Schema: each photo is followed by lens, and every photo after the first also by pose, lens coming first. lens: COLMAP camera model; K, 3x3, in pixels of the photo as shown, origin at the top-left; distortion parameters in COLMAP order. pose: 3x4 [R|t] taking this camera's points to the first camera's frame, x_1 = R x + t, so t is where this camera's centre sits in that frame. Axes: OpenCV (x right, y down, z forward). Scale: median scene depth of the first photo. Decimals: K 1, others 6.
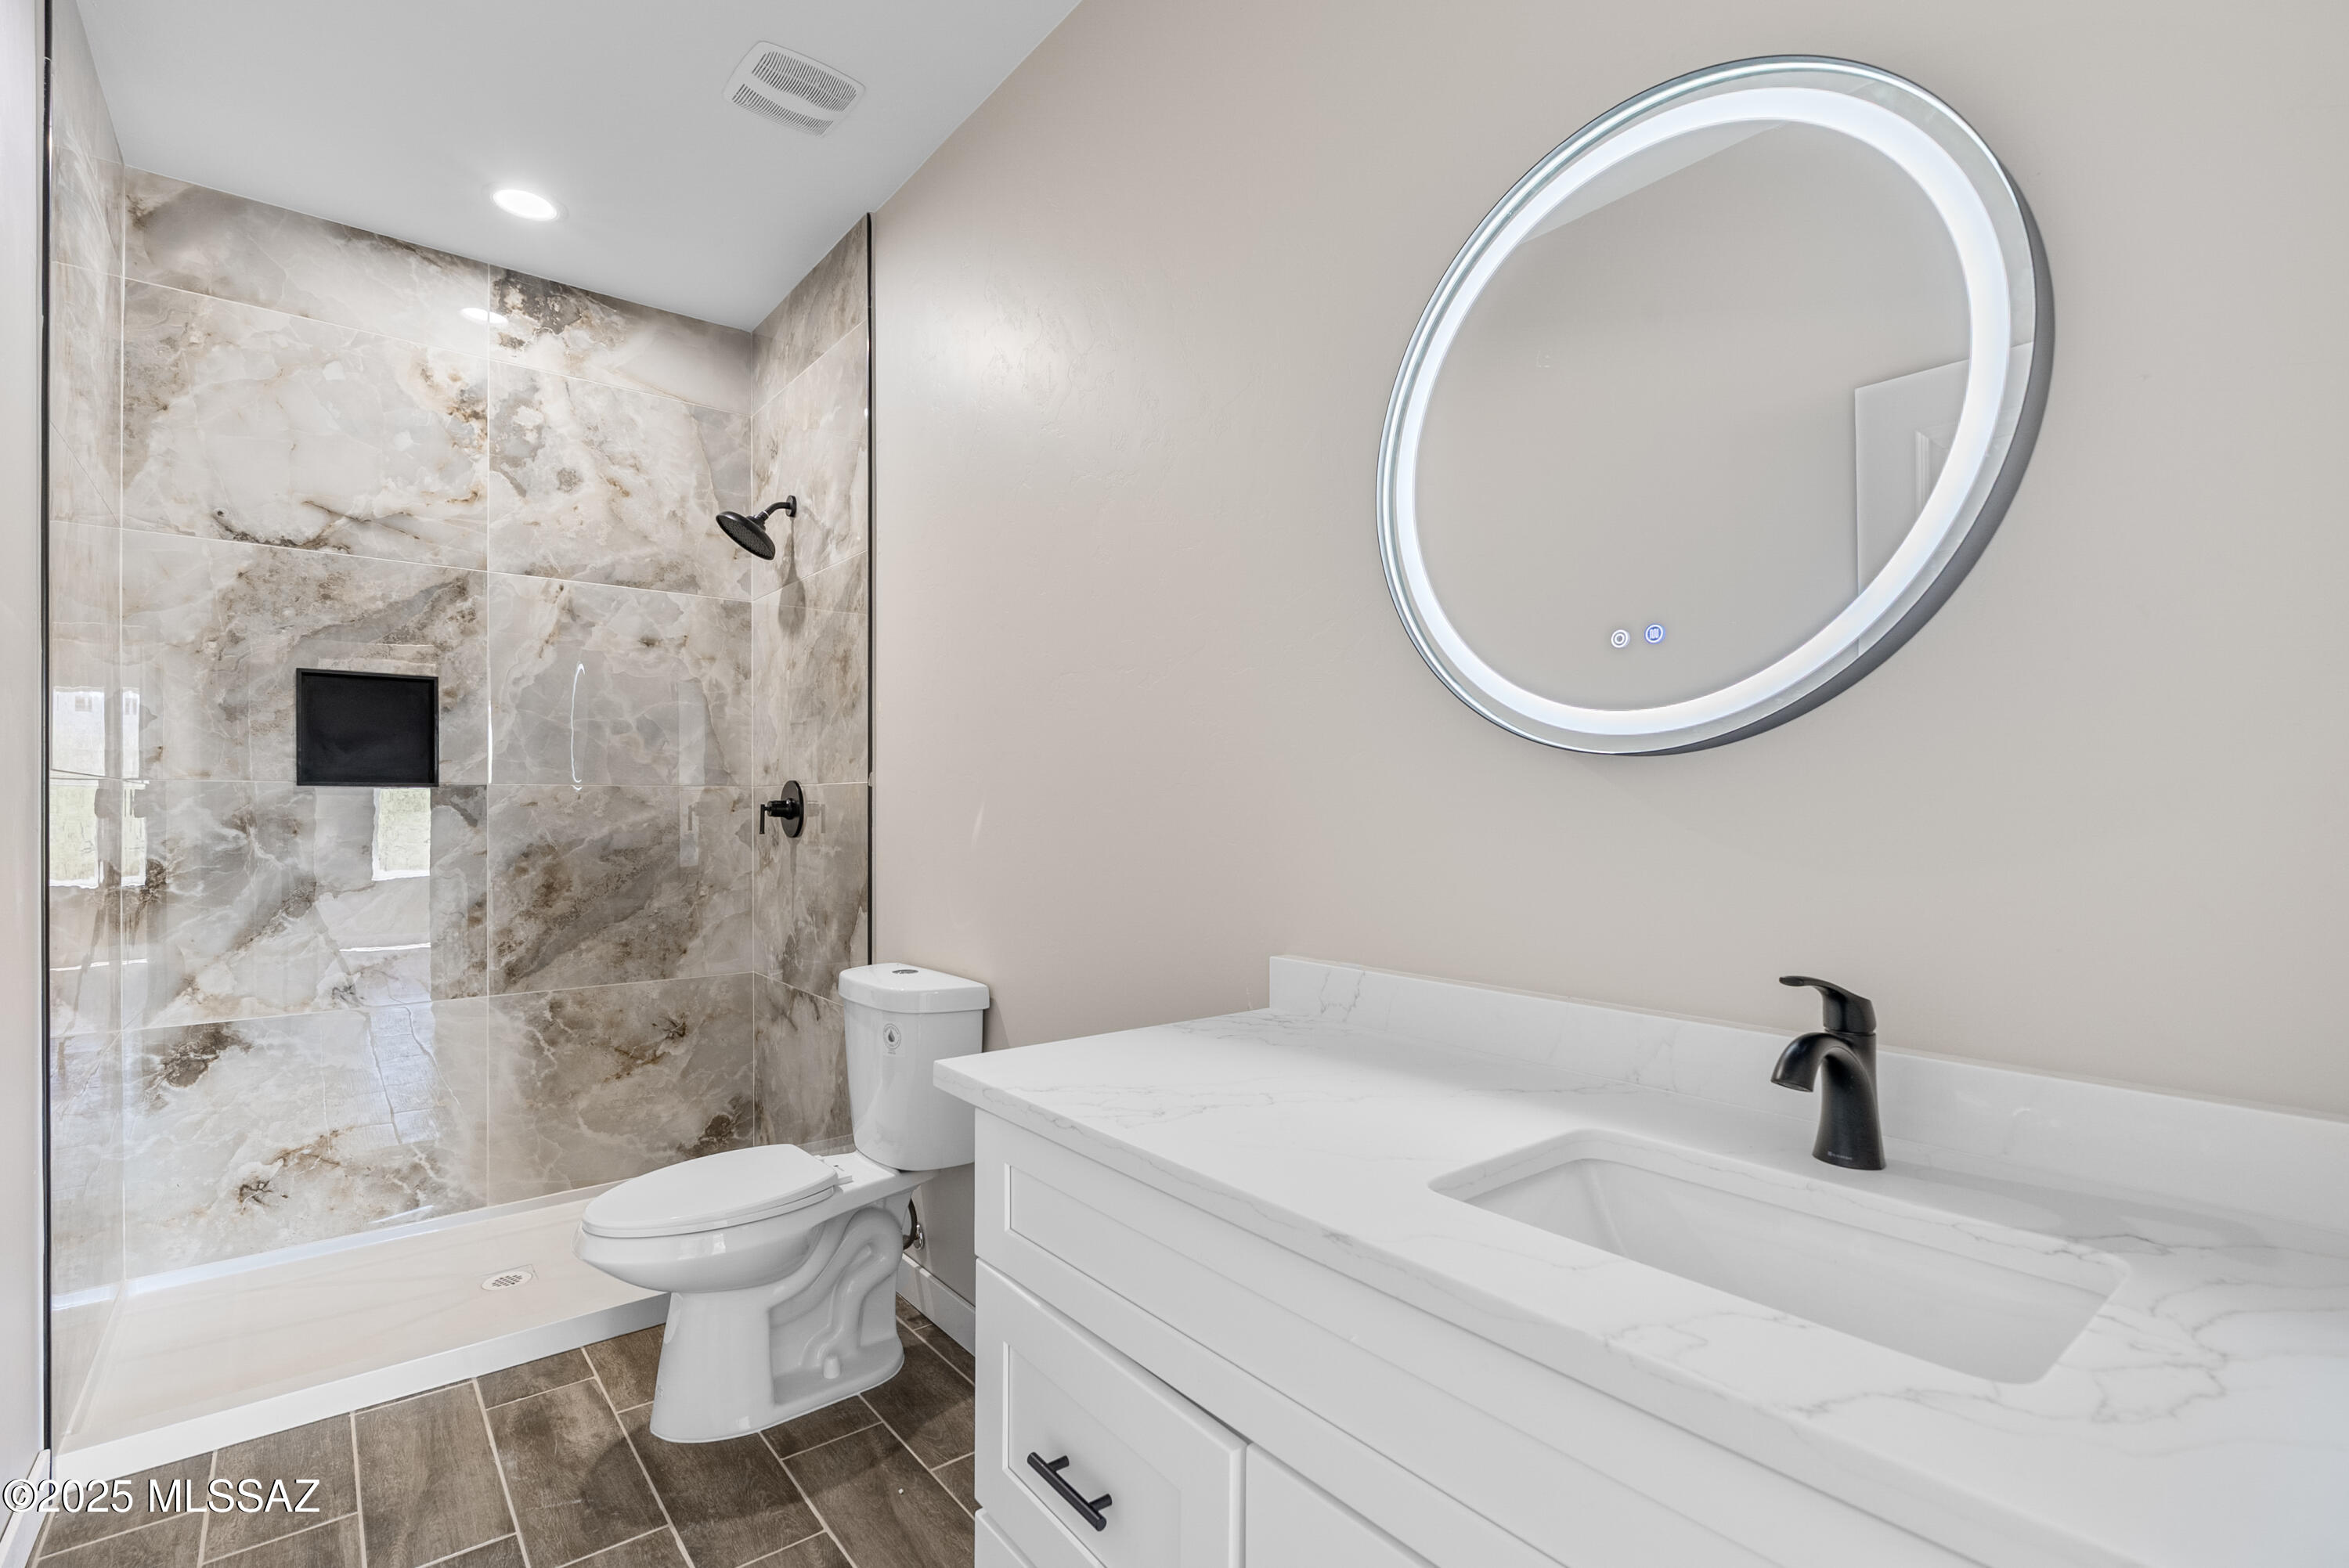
lens RADIAL K [[1067.3, 0, 1195.3], [0, 1067.3, 799.7], [0, 0, 1]] dist [-0.000533, 0.000423]
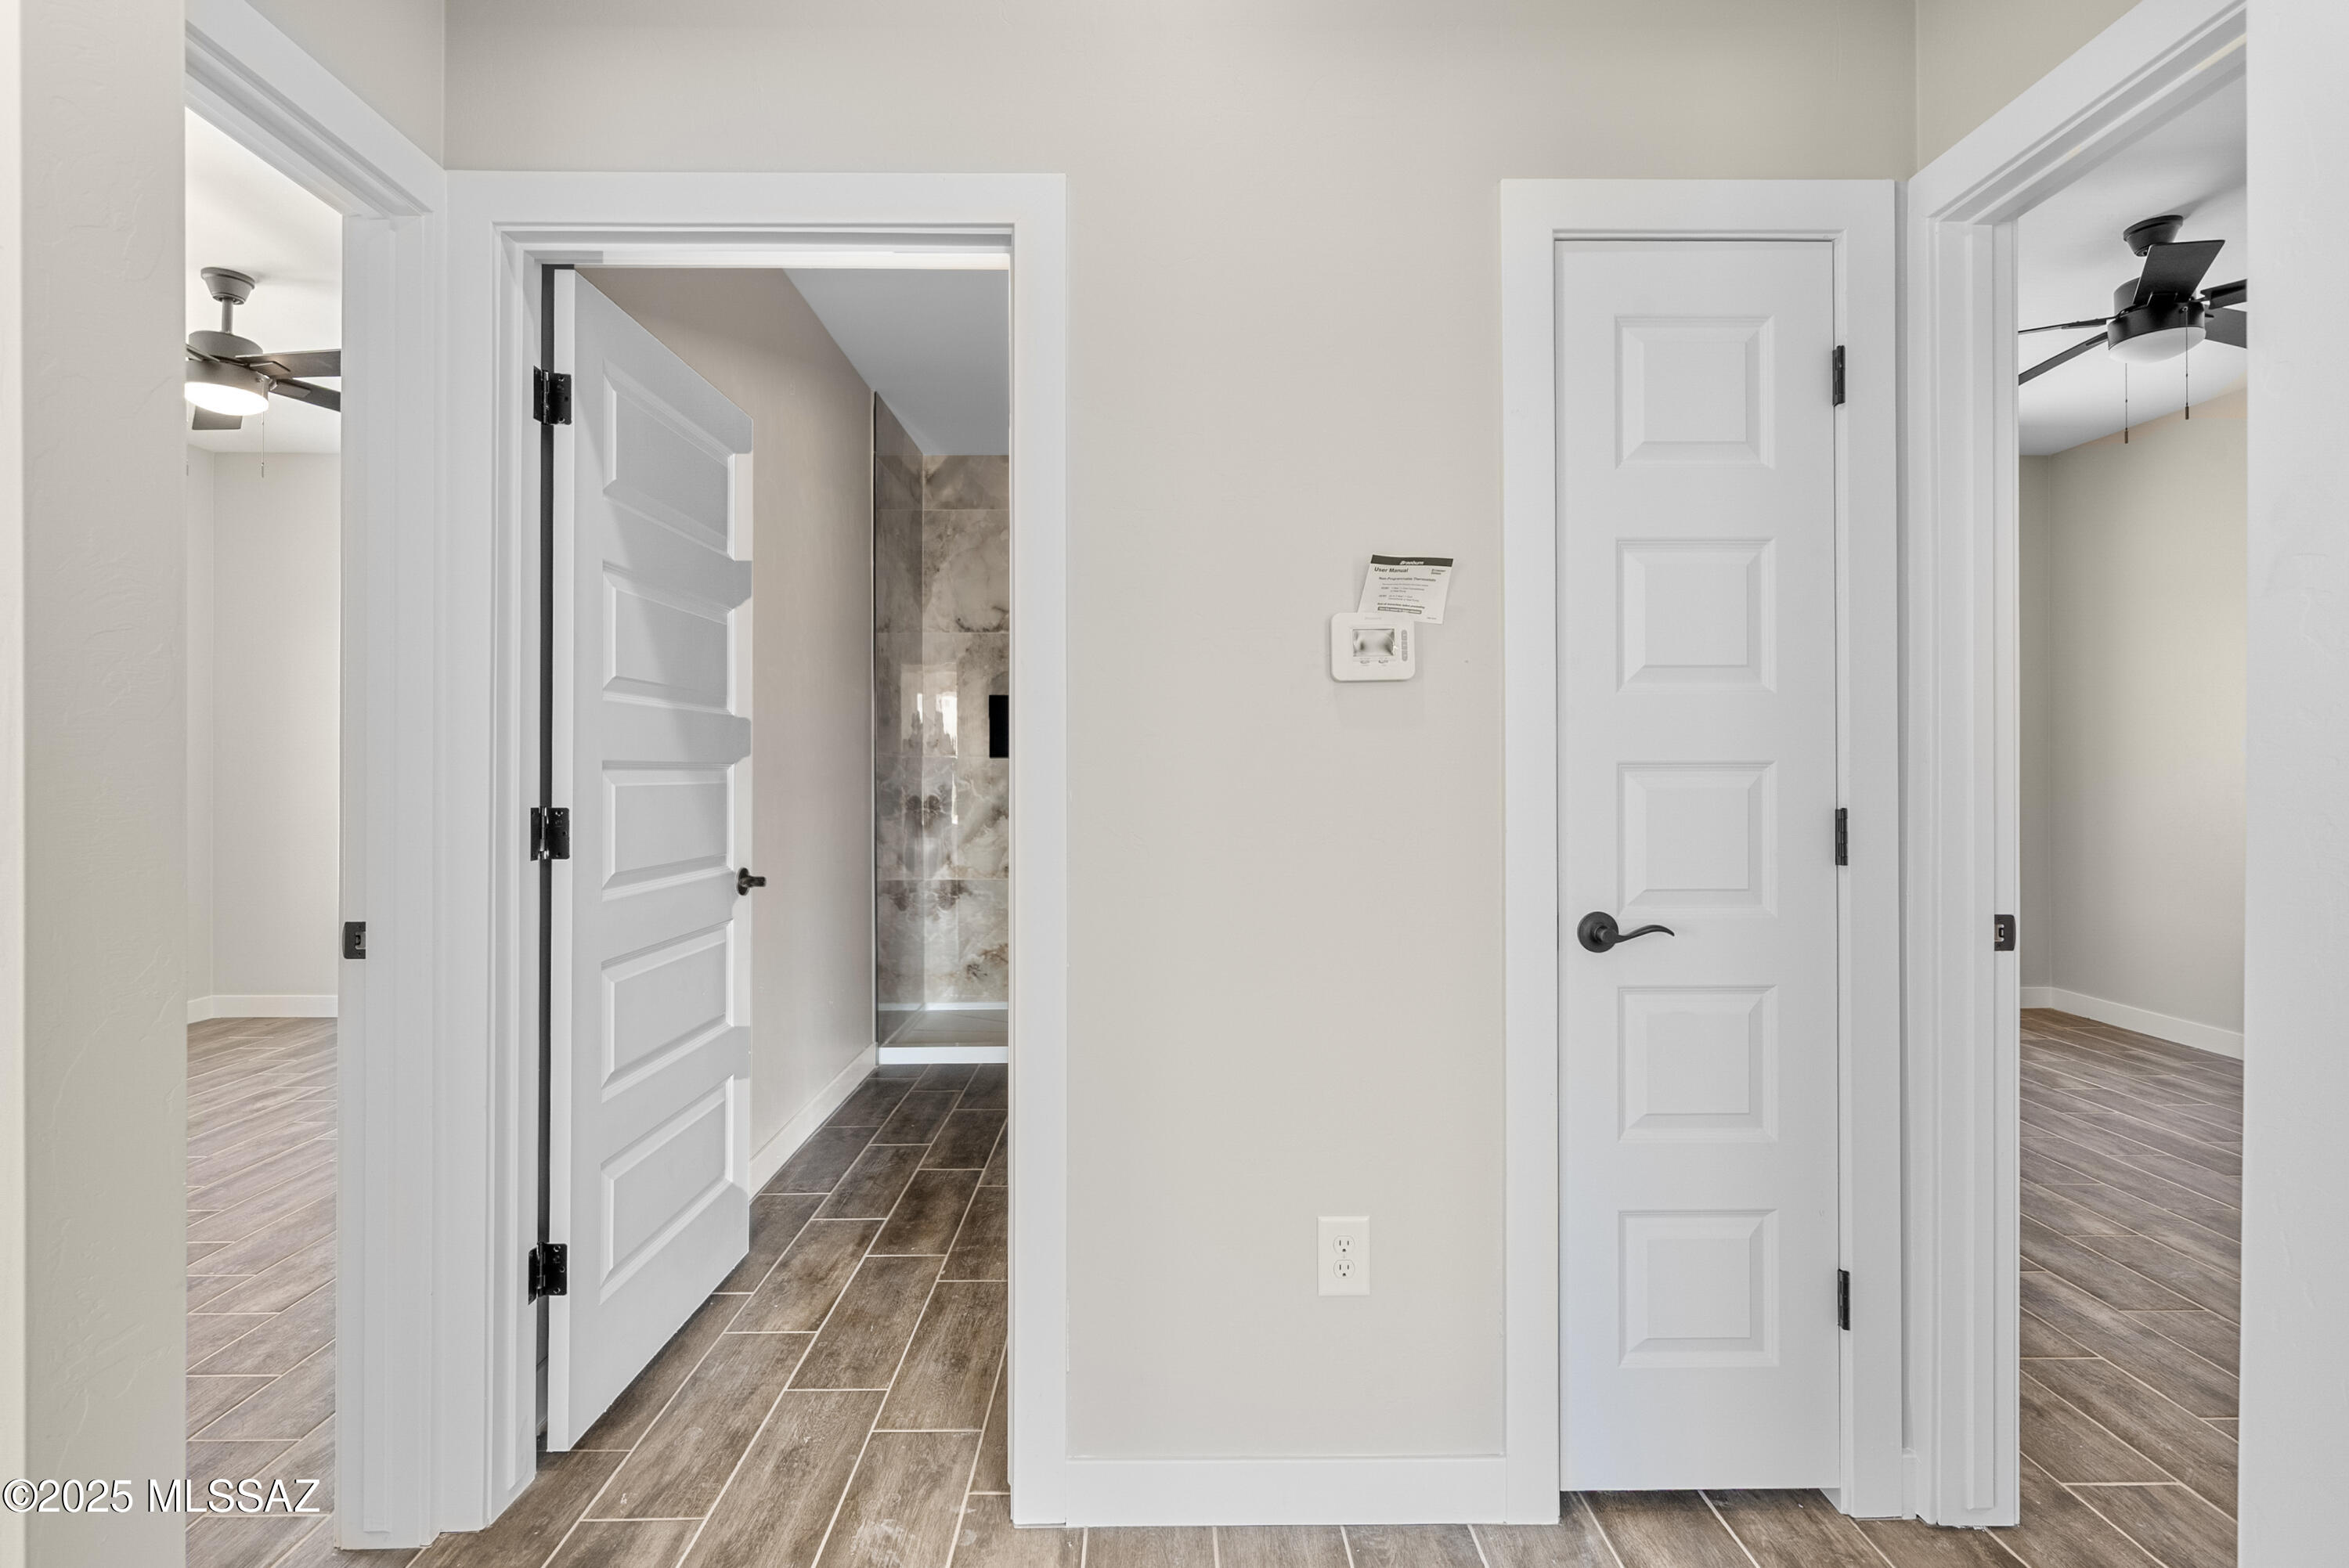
lens RADIAL K [[1112.5, 0, 1177.2], [0, 1112.5, 772.7], [0, 0, 1]] dist [-0.003457, 0.000510]
pose [[0.774485, 0.001015, -0.632591, 0.596410], [0.001540, 0.999993, 0.003489, 0.005567], [0.632590, -0.003677, 0.774478, -0.283545]]
